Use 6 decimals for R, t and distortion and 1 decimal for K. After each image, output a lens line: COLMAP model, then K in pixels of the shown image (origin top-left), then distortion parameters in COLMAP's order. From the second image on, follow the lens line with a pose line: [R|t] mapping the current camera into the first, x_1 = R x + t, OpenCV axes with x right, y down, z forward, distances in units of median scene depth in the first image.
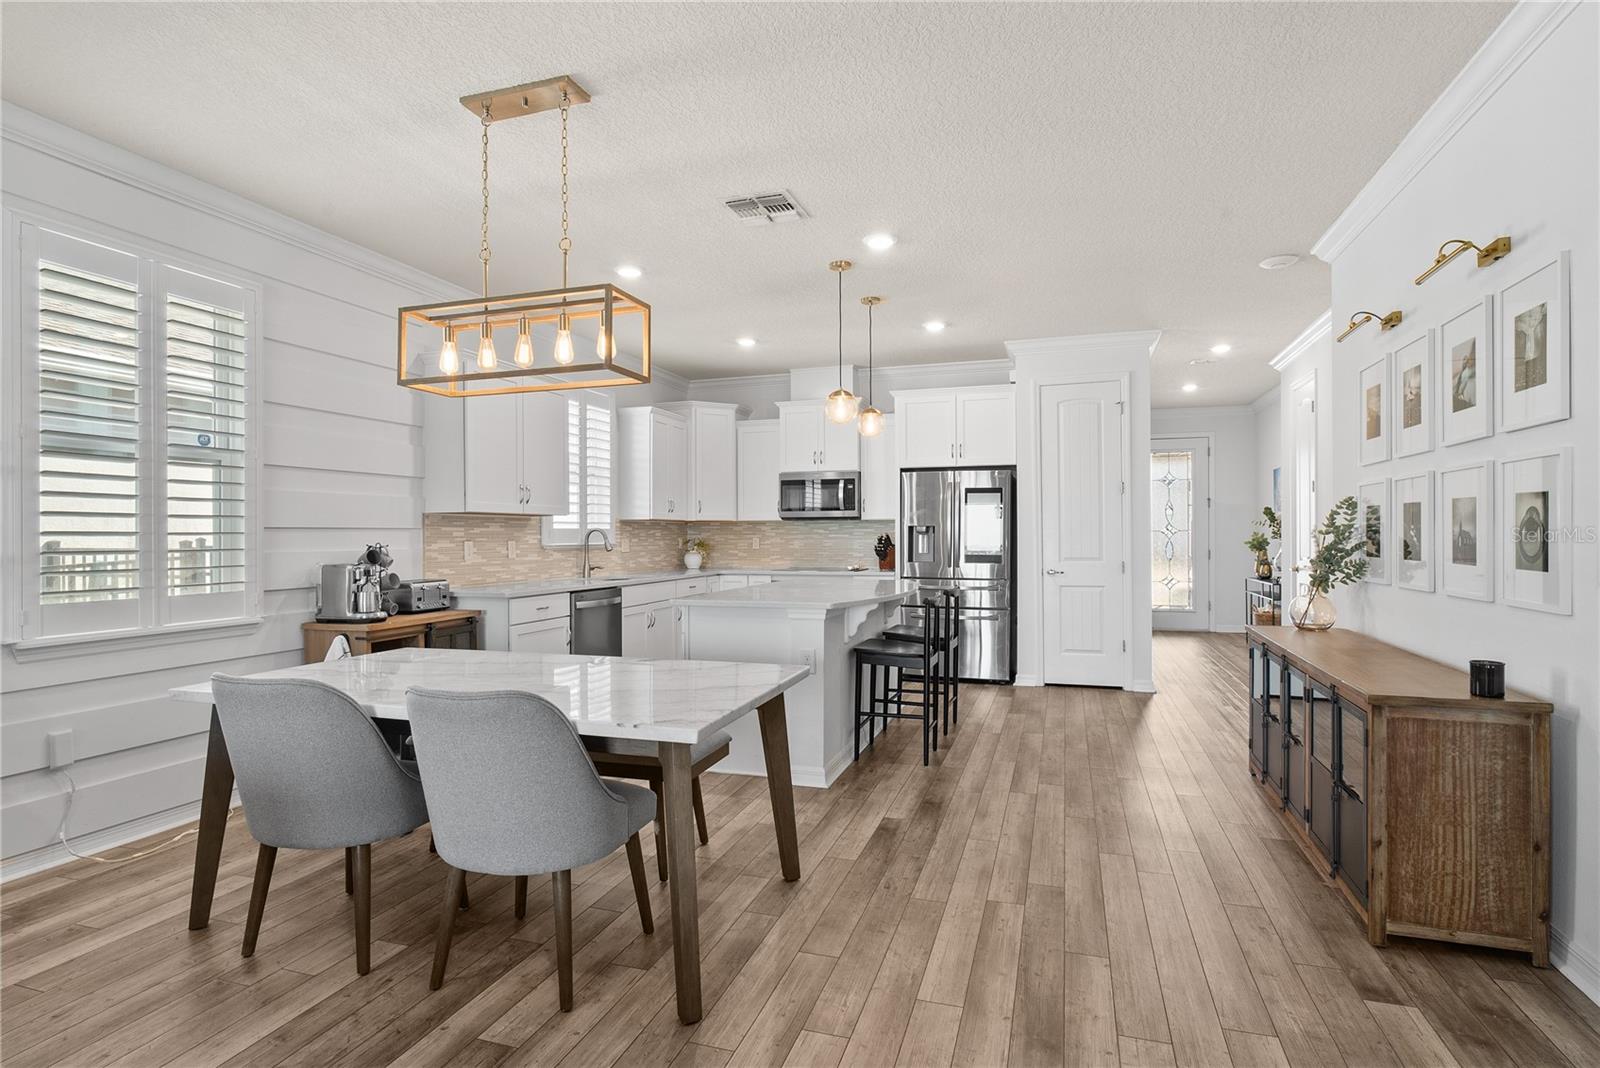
lens RADIAL K [[821.4, 0, 799.0], [0, 821.4, 533.4], [0, 0, 1]] dist [-0.002090, -0.000433]
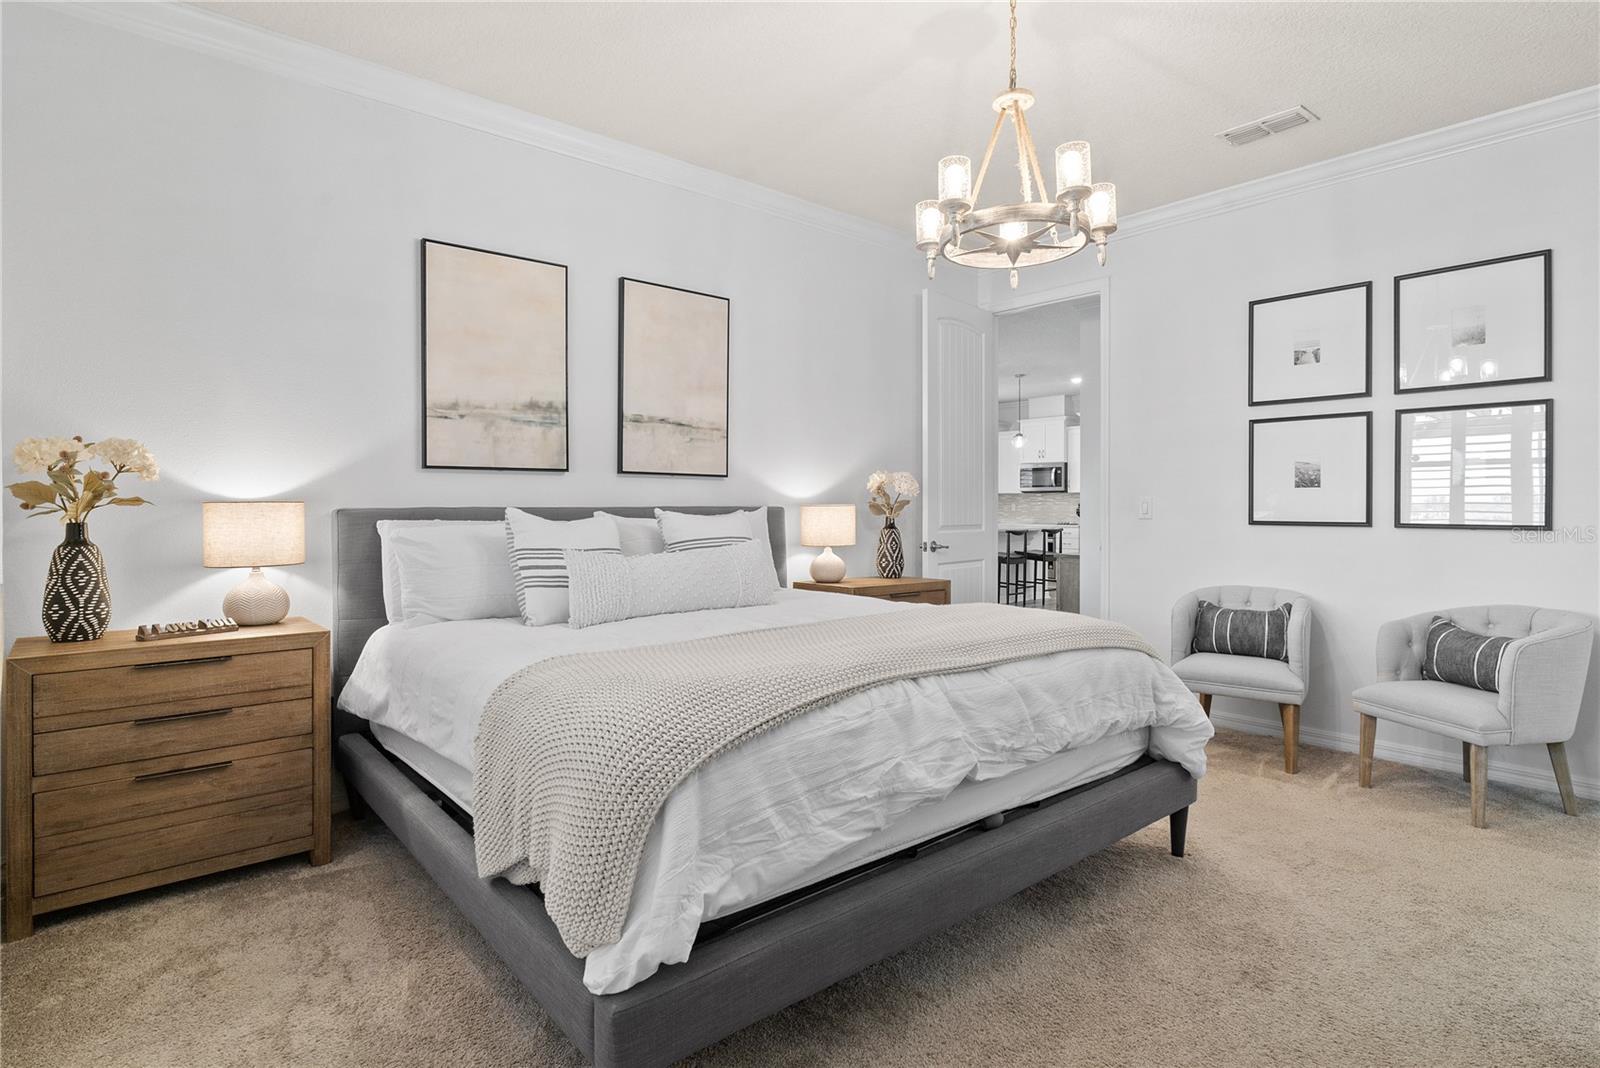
lens RADIAL K [[823.8, 0, 799.7], [0, 823.8, 538.9], [0, 0, 1]] dist [-0.004986, 0.000657]
pose [[0.848571, 0.028396, -0.528319, 0.612250], [-0.006738, 0.999058, 0.042874, 0.010261], [0.529039, -0.032821, 0.847963, -0.800932]]
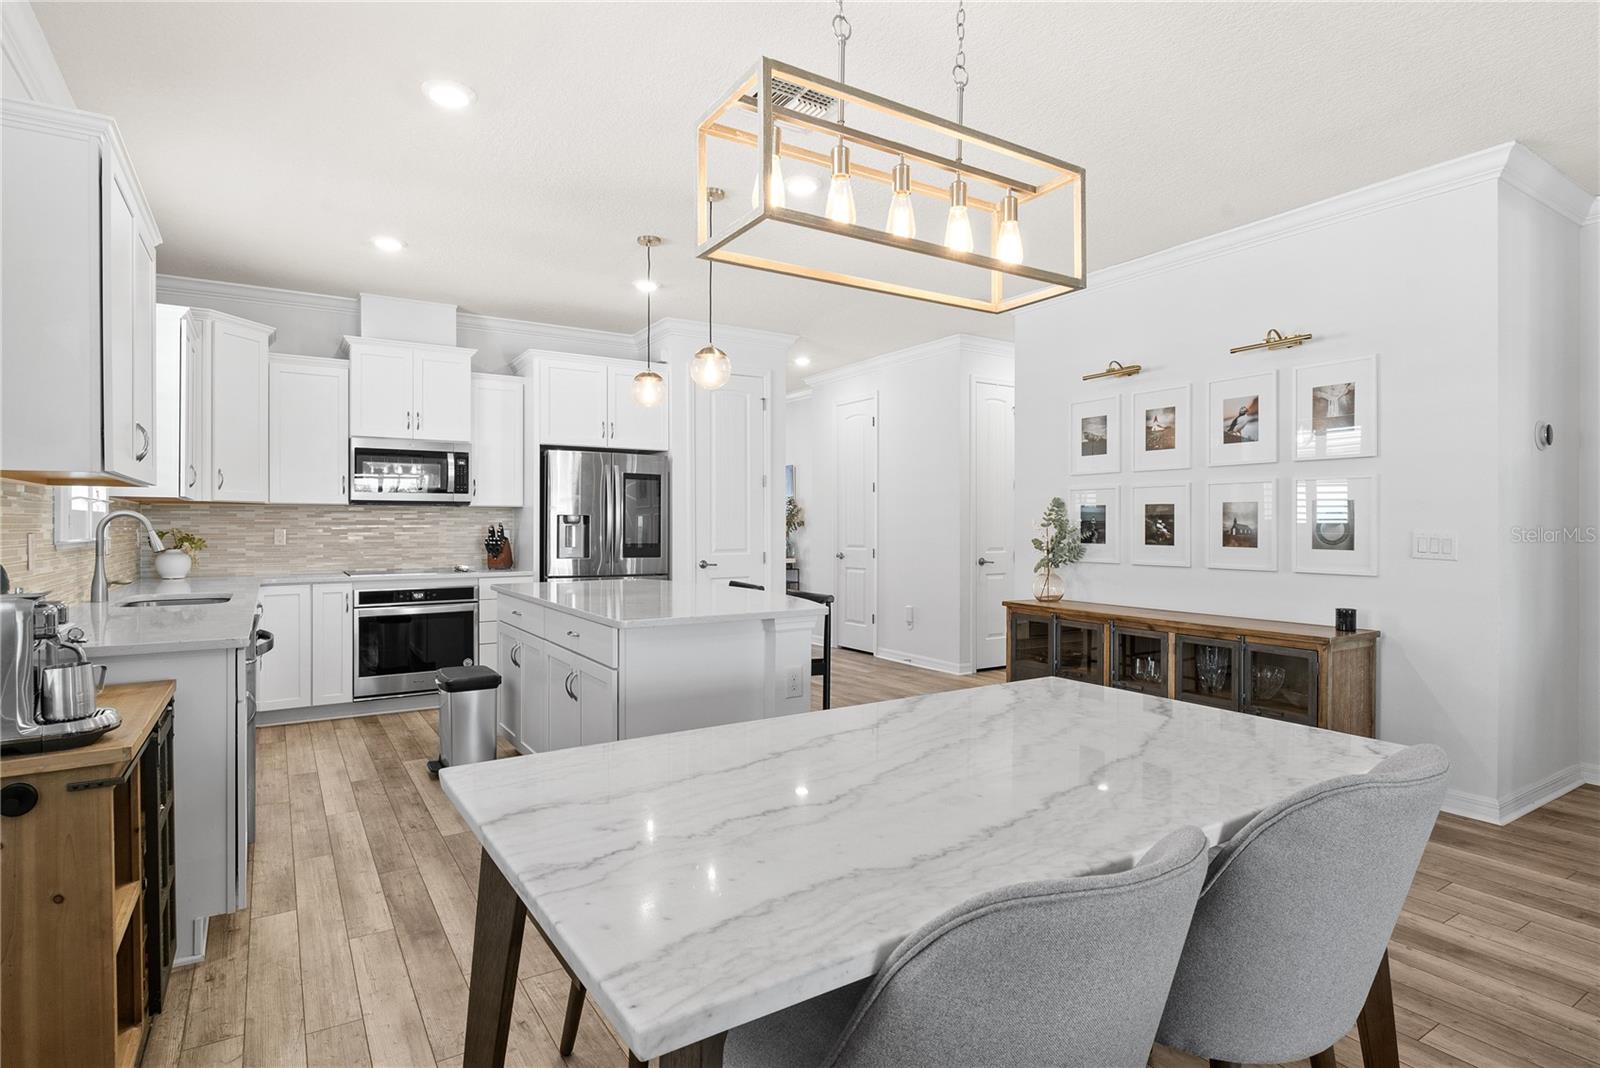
lens RADIAL K [[824.6, 0, 793.6], [0, 824.6, 526.5], [0, 0, 1]] dist [-0.003081, -0.000082]
pose [[0.637415, 0.003299, 0.770513, -0.423530], [-0.004494, 0.999990, -0.000564, 0.002537], [-0.770507, -0.003103, 0.637424, 0.334627]]
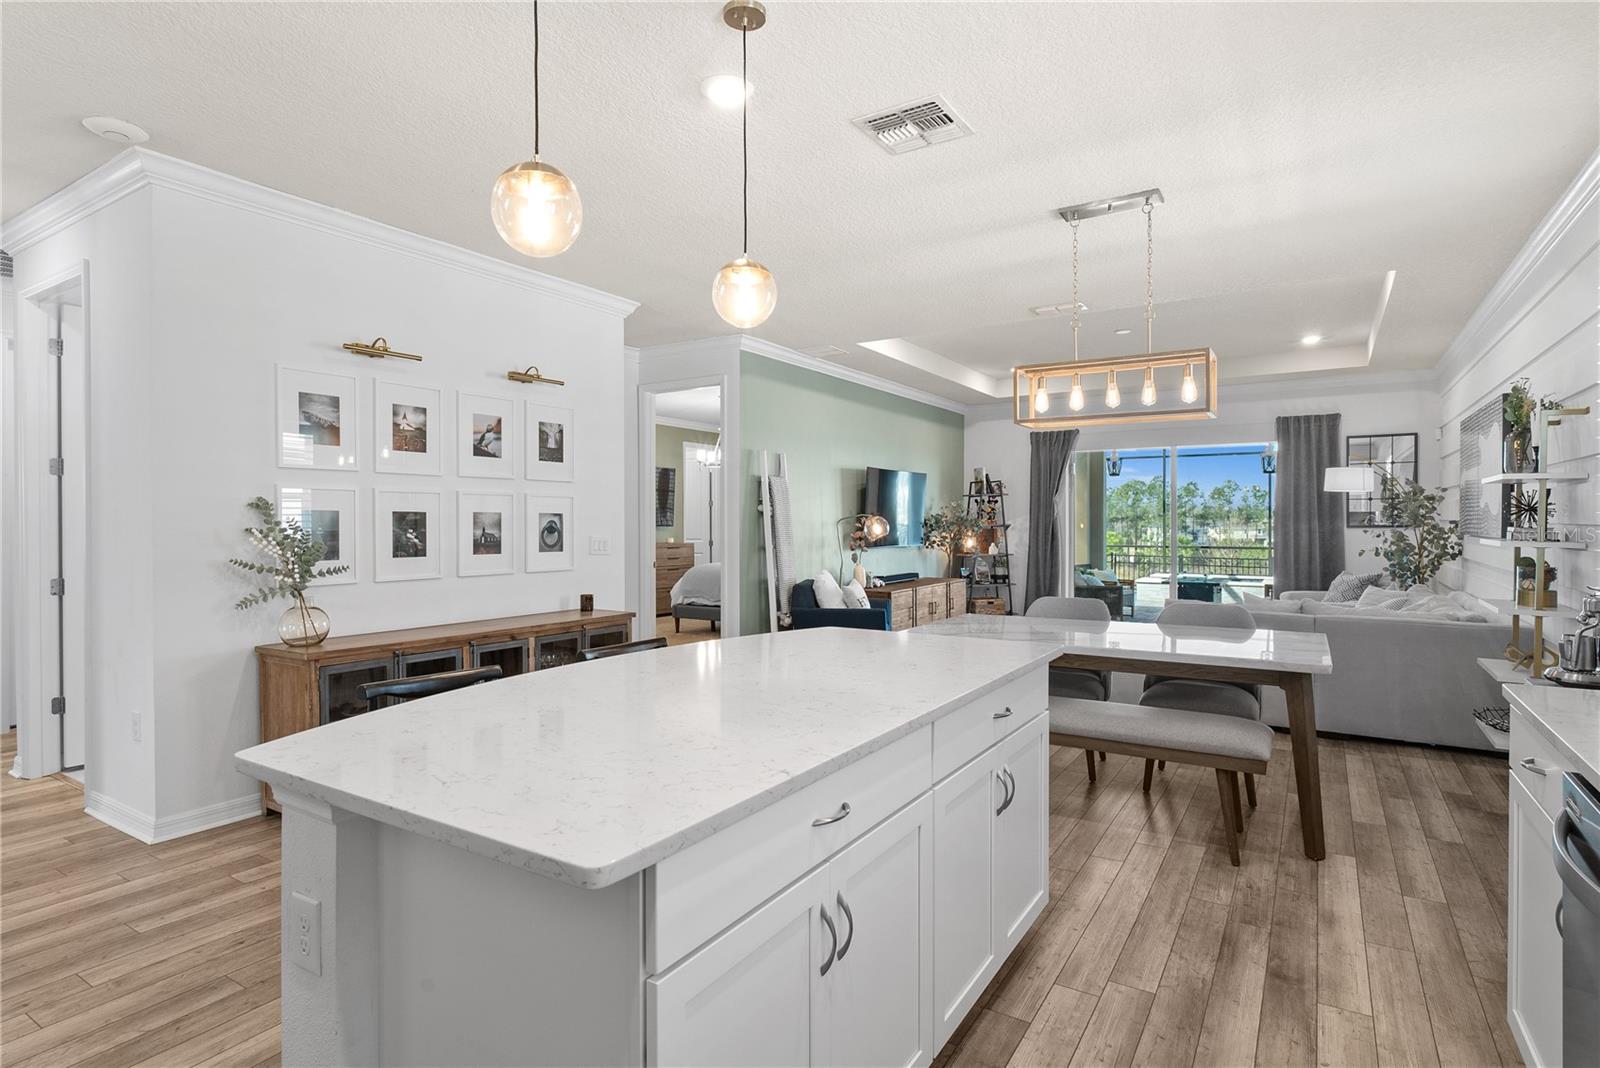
lens RADIAL K [[821.4, 0, 799.0], [0, 821.4, 533.4], [0, 0, 1]] dist [-0.002090, -0.000433]
pose [[-0.969076, 0.002382, 0.246750, -0.085321], [0.005651, 0.999905, 0.012540, -0.009475], [-0.246697, 0.013547, -0.968998, 1.194390]]
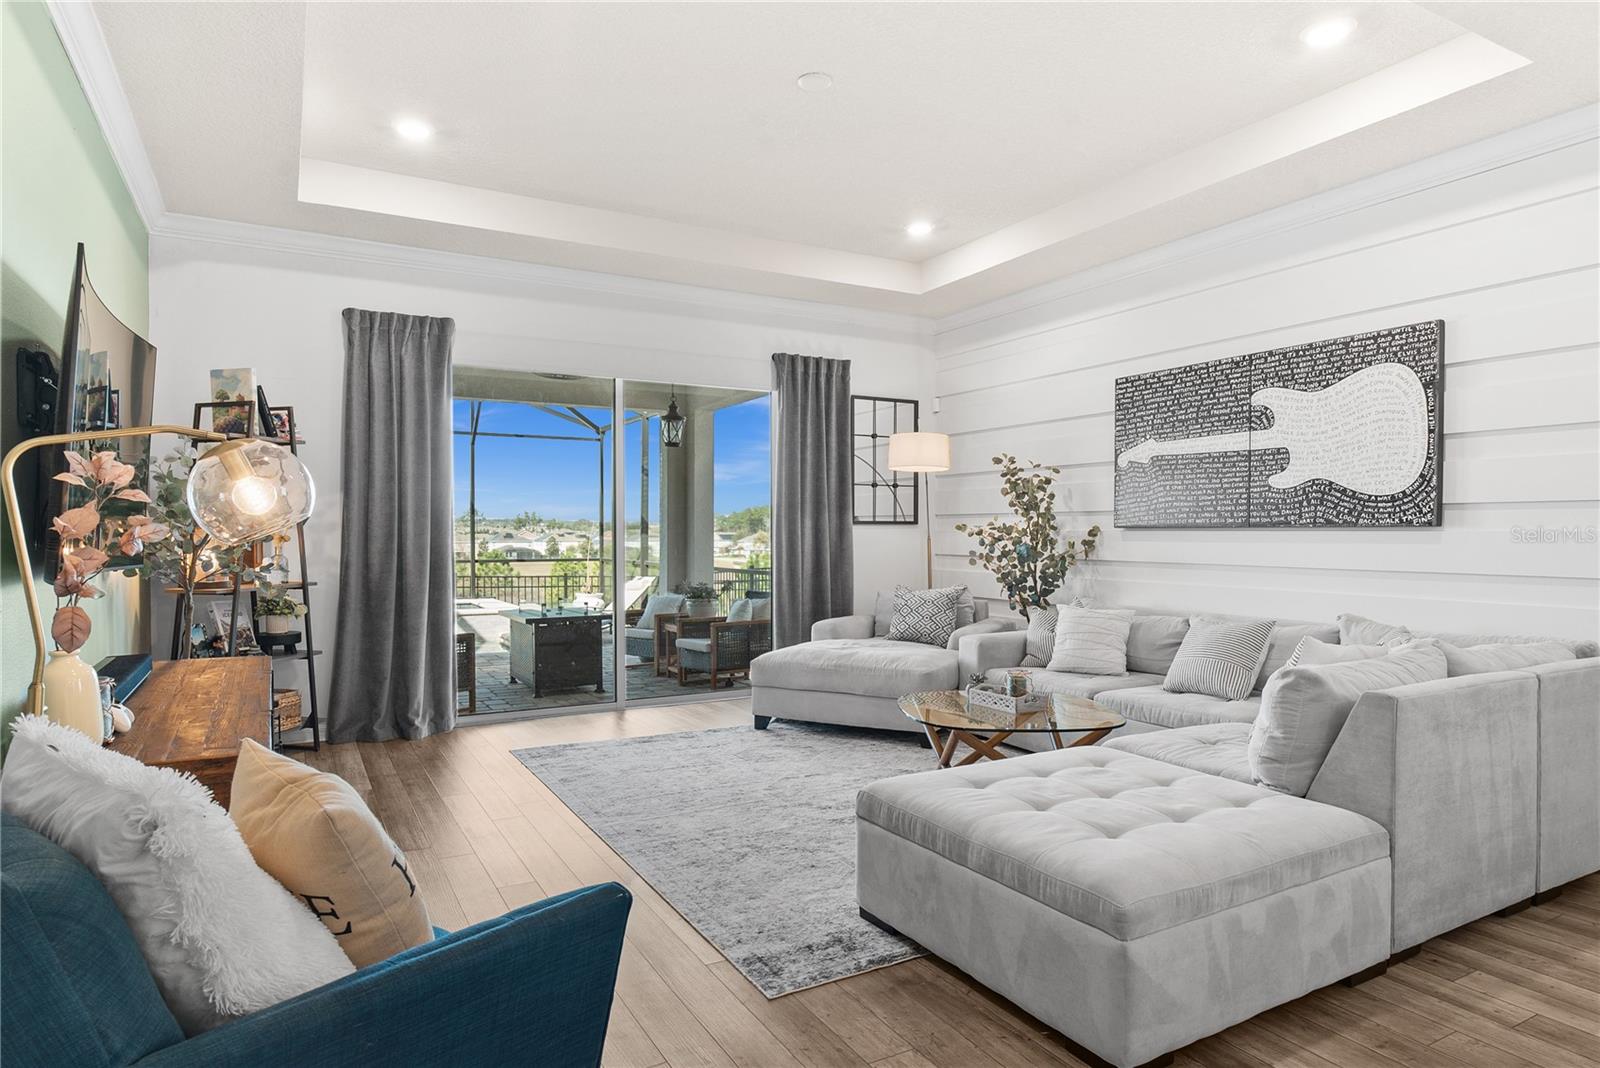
lens RADIAL K [[917.9, 0, 822.0], [0, 917.9, 549.3], [0, 0, 1]] dist [-0.003226, 0.000050]
pose [[-0.662525, 0.014434, -0.748901, 0.219650], [0.001857, 0.999843, 0.017627, 0.014687], [0.749038, 0.010288, -0.662448, 0.279278]]
